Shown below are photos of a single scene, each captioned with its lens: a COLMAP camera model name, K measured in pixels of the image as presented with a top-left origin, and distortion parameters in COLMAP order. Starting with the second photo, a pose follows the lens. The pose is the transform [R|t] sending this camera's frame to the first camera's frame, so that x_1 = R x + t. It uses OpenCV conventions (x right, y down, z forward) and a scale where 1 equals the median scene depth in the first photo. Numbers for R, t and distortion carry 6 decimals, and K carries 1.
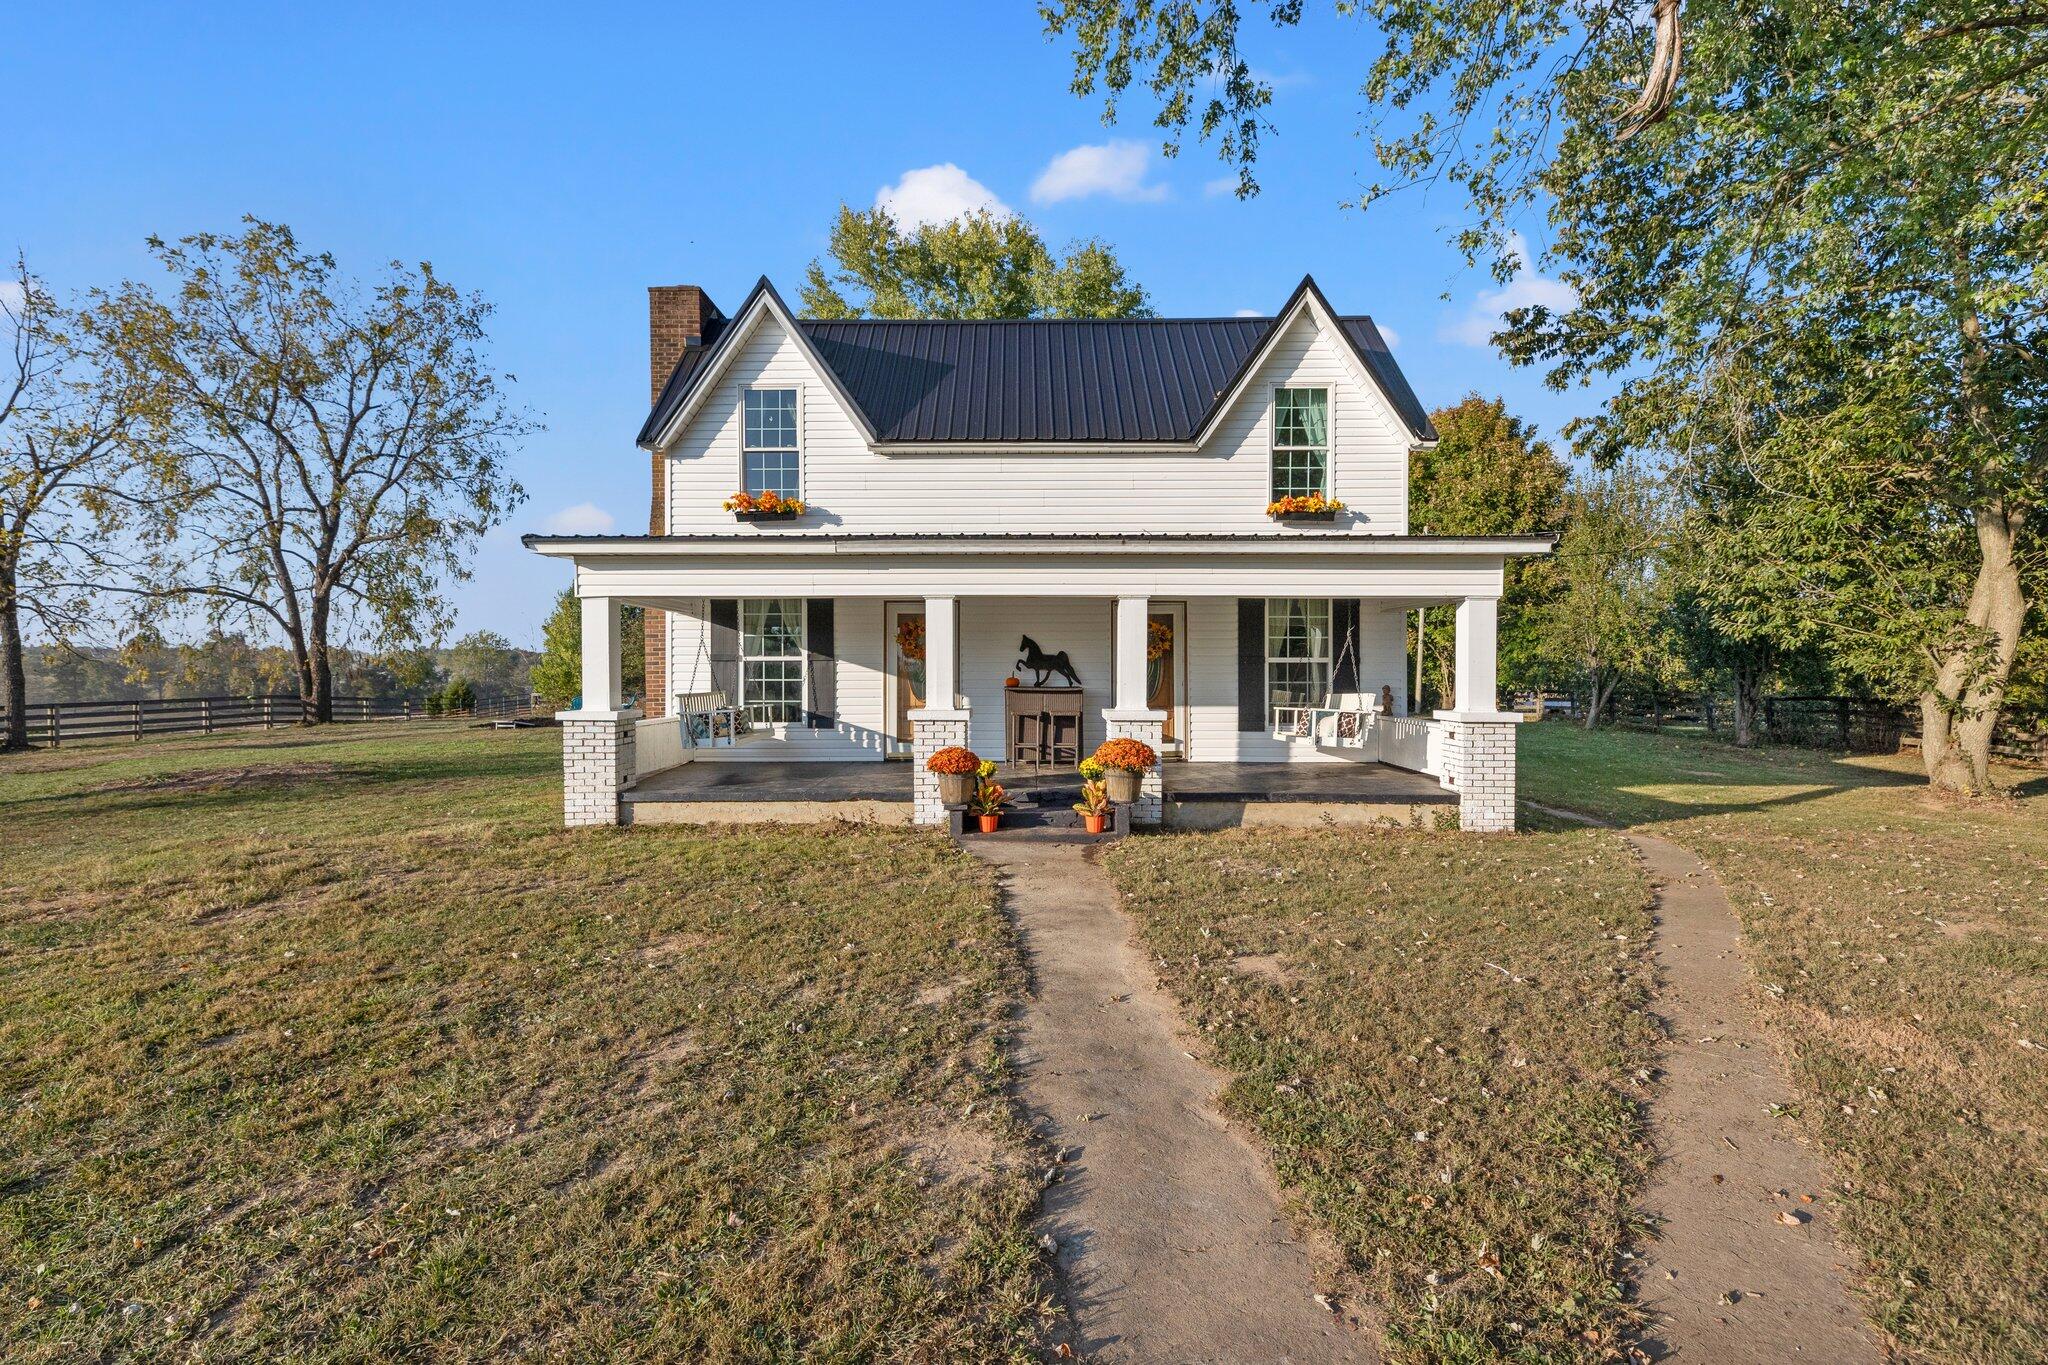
lens RADIAL K [[945.7, 0, 1023.5], [0, 945.7, 680.7], [0, 0, 1]] dist [0.000177, 0.000005]
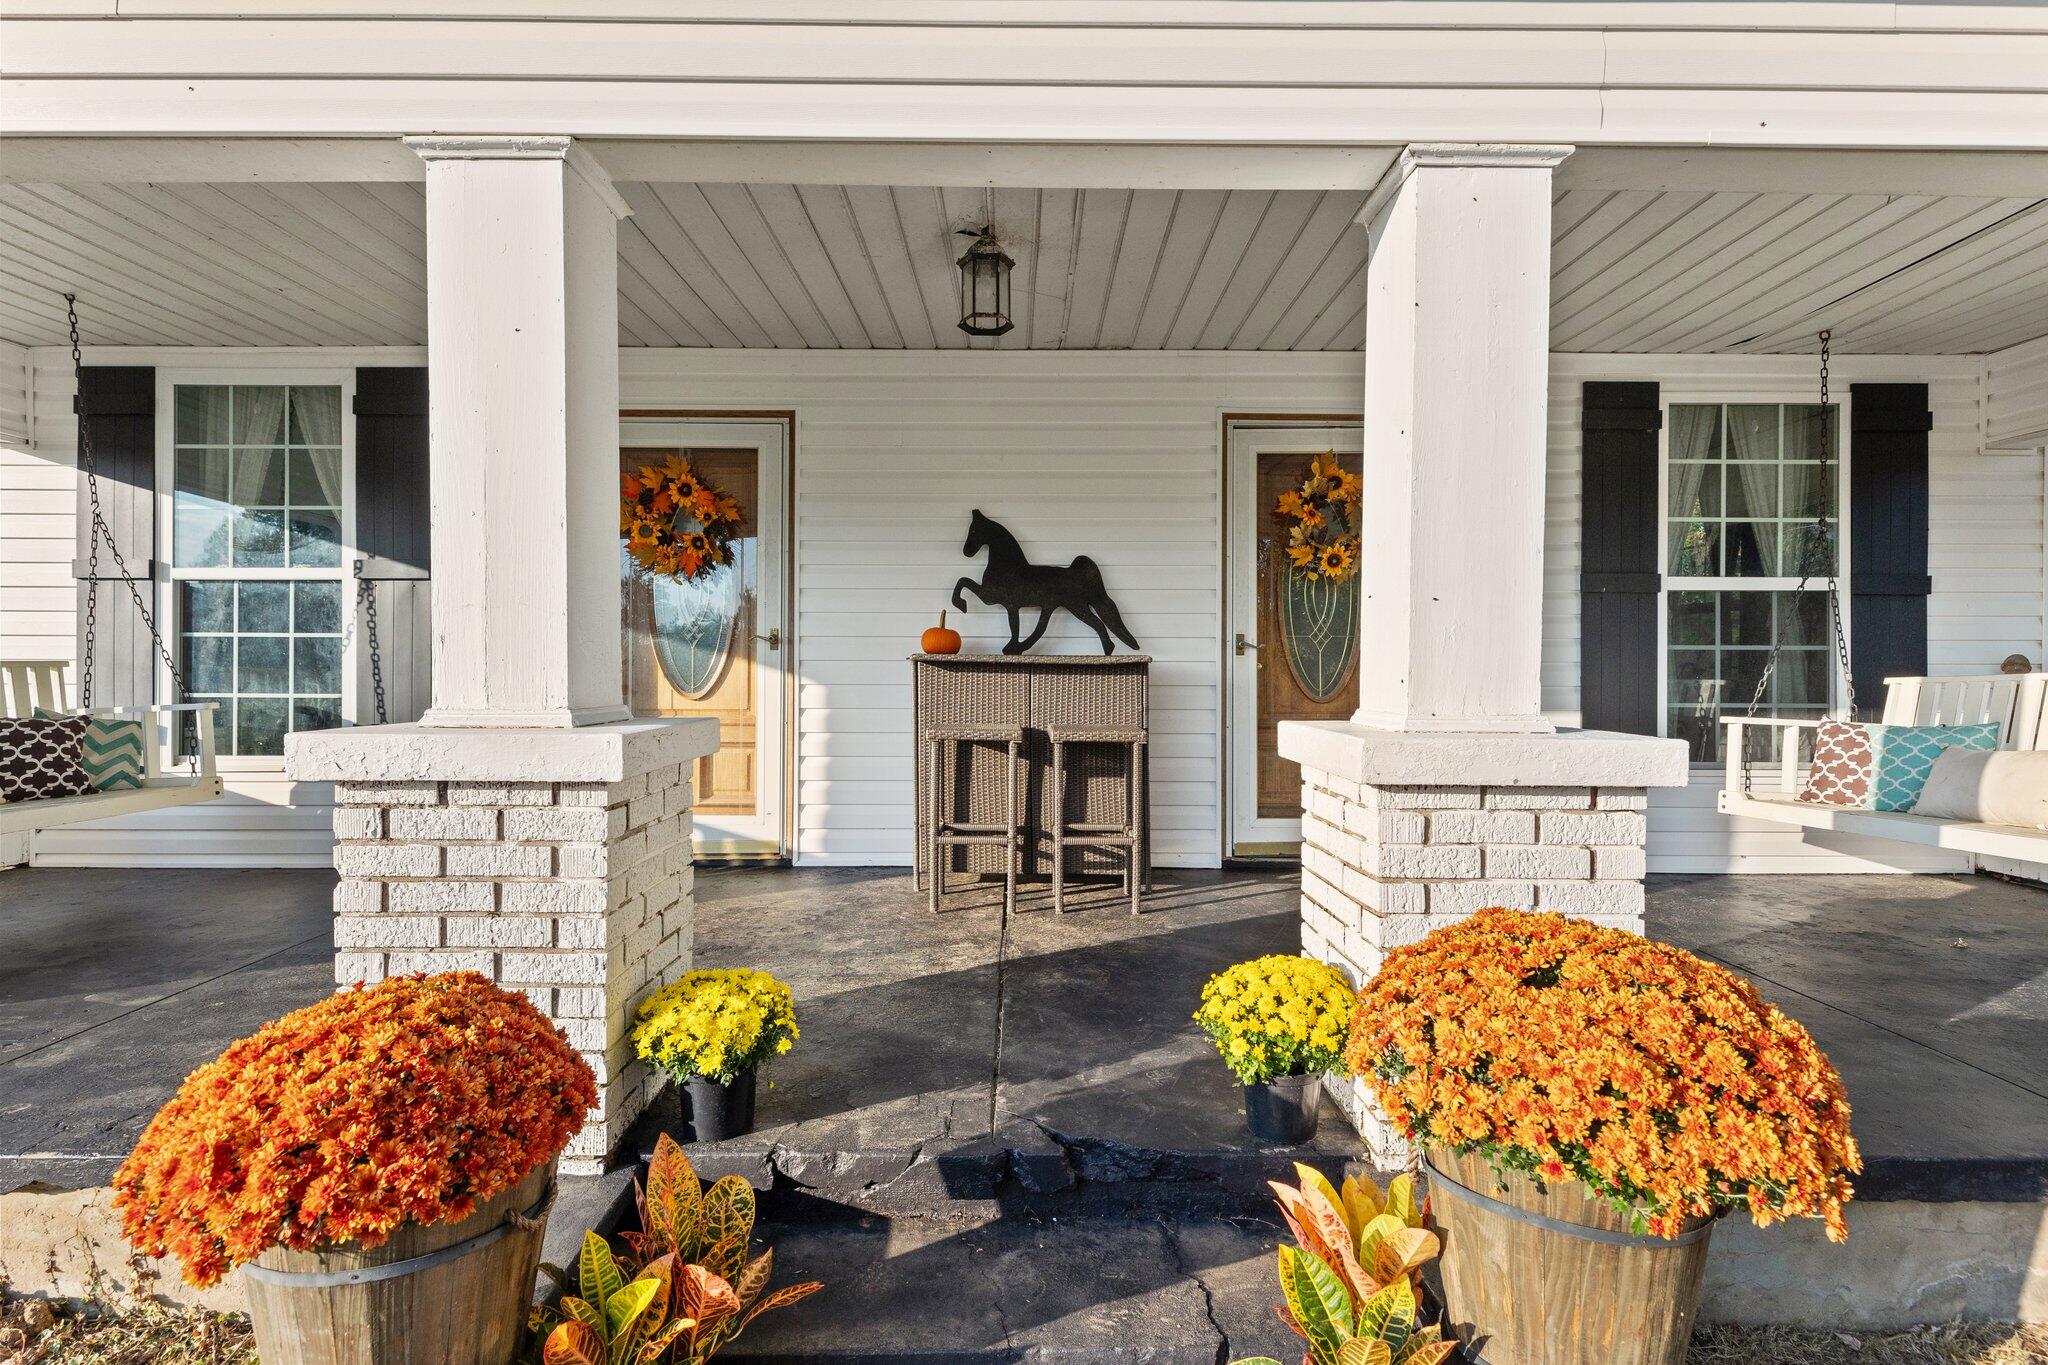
lens RADIAL K [[1062.3, 0, 1025.4], [0, 1062.3, 681.7], [0, 0, 1]] dist [-0.001551, -0.000059]
pose [[0.999858, 0.004373, 0.016276, 0.013053], [-0.004306, 0.999982, -0.004175, 0.017430], [-0.016294, 0.004104, 0.999859, 0.608023]]
